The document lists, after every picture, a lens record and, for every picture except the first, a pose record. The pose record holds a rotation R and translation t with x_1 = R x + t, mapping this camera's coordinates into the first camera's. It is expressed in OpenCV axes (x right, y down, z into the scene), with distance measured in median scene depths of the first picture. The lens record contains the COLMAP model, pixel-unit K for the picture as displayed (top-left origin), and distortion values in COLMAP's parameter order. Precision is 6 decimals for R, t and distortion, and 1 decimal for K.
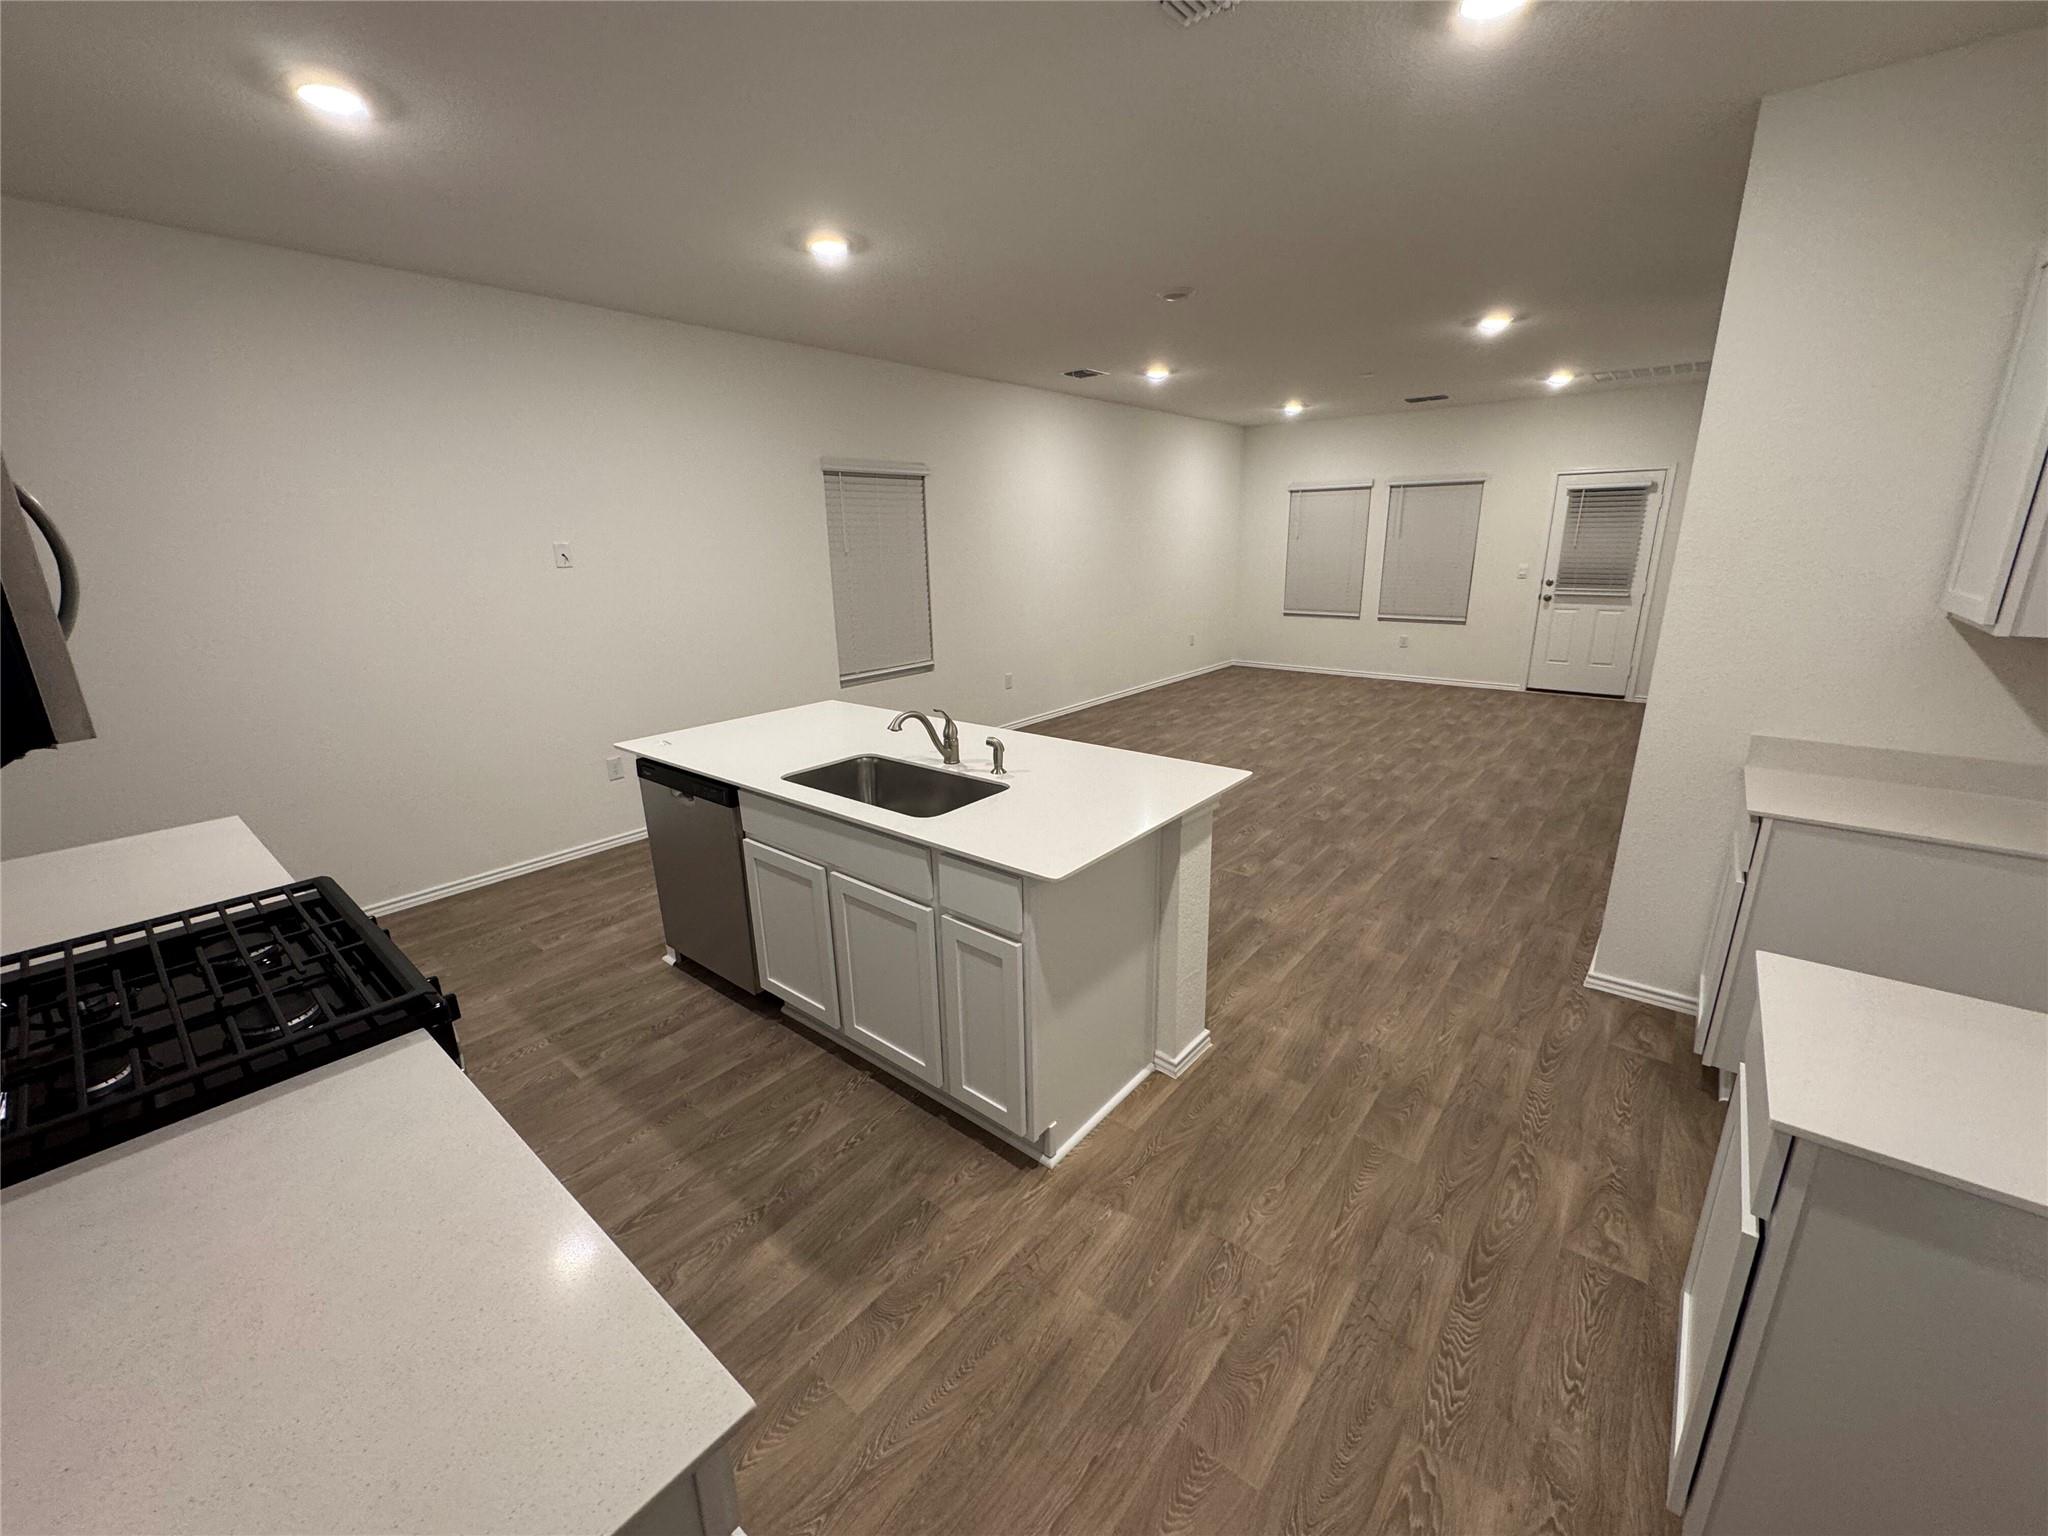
lens RADIAL K [[820.8, 0, 1014.6], [0, 820.8, 767.2], [0, 0, 1]] dist [0.003029, -0.000616]
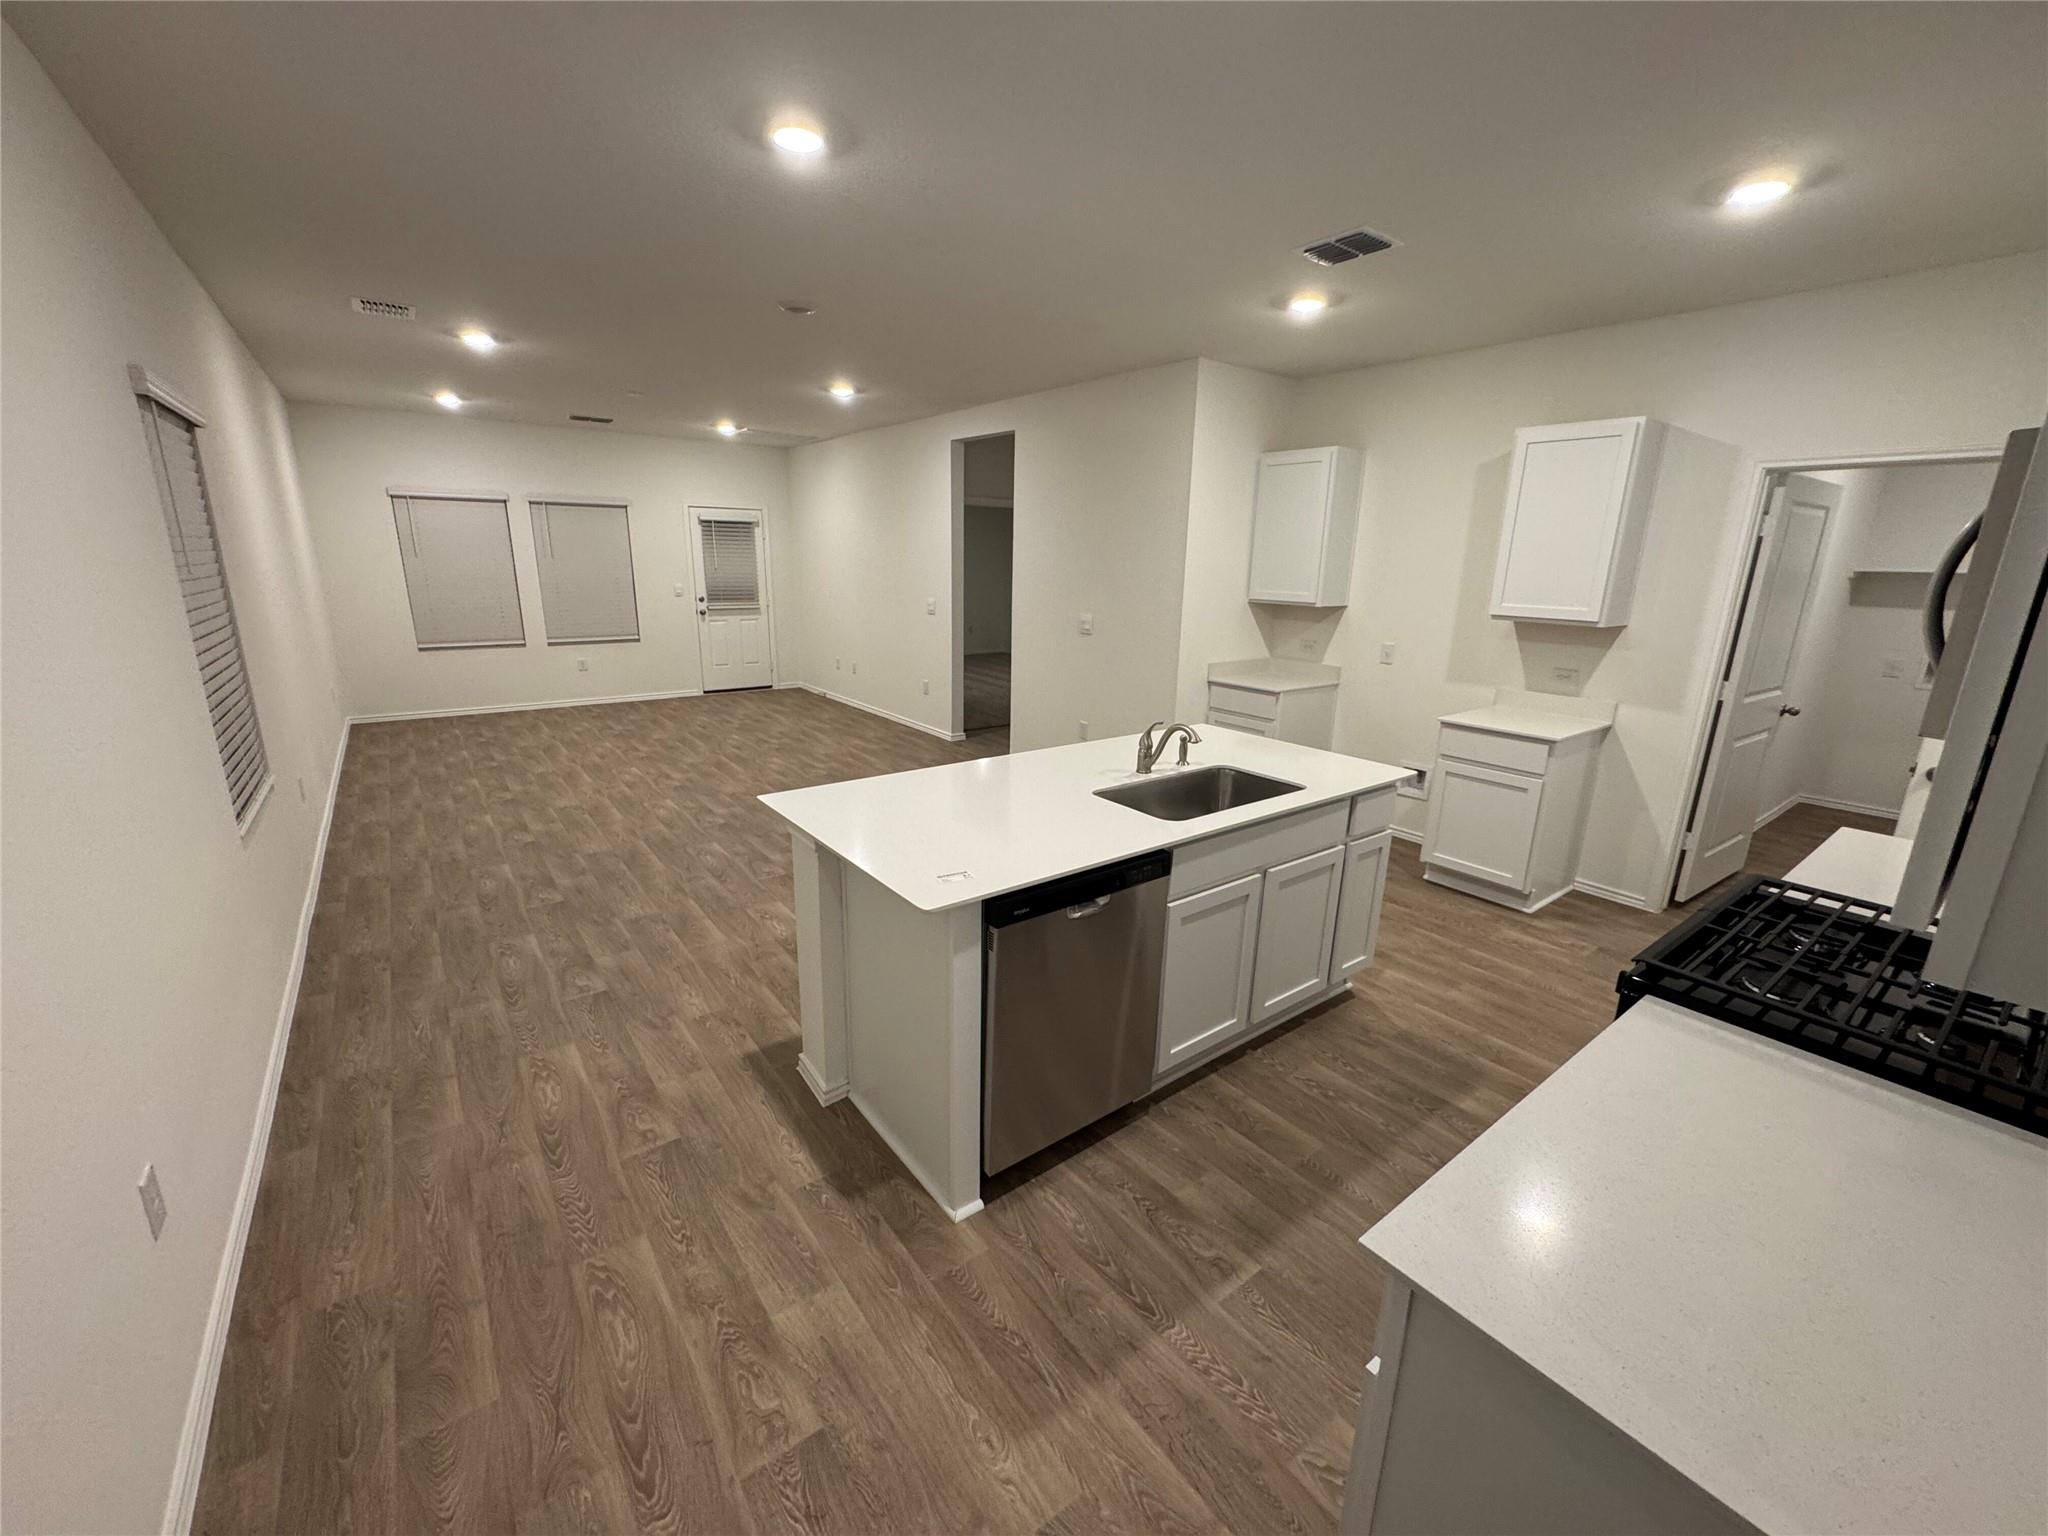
lens RADIAL K [[820.8, 0, 1025.1], [0, 820.8, 780.5], [0, 0, 1]] dist [0.003029, -0.000616]
pose [[0.222979, -0.239583, 0.944923, -0.978704], [0.246666, 0.951650, 0.183082, -0.199294], [-0.943099, 0.192257, 0.271295, 0.754456]]
